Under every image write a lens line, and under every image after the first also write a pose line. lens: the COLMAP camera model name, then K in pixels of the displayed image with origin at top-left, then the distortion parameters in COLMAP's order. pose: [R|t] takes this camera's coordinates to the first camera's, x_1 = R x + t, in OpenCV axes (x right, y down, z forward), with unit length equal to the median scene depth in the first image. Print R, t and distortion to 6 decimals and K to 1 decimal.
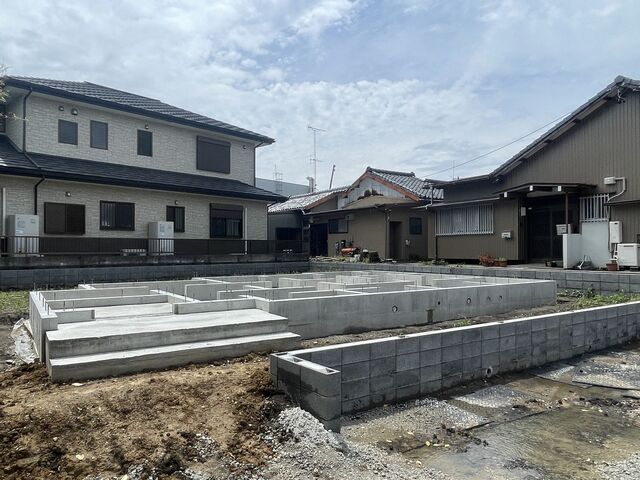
lens RADIAL K [[459.5, 0, 320.0], [0, 459.5, 240.0], [0, 0, 1]] dist [0.173024, -0.185184]
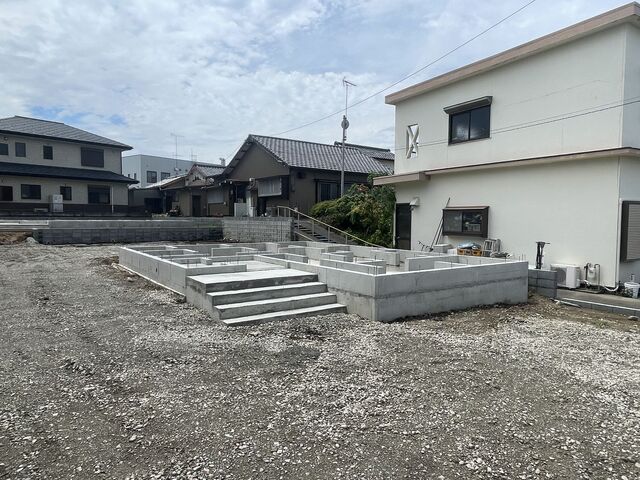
lens RADIAL K [[381.3, 0, 320.0], [0, 381.3, 240.0], [0, 0, 1]] dist [0.000850, 0.000869]
pose [[0.998654, 0.007129, 0.051373, 0.563506], [-0.011893, 0.995591, 0.093040, -0.010326], [-0.050483, -0.093525, 0.994336, -0.539533]]
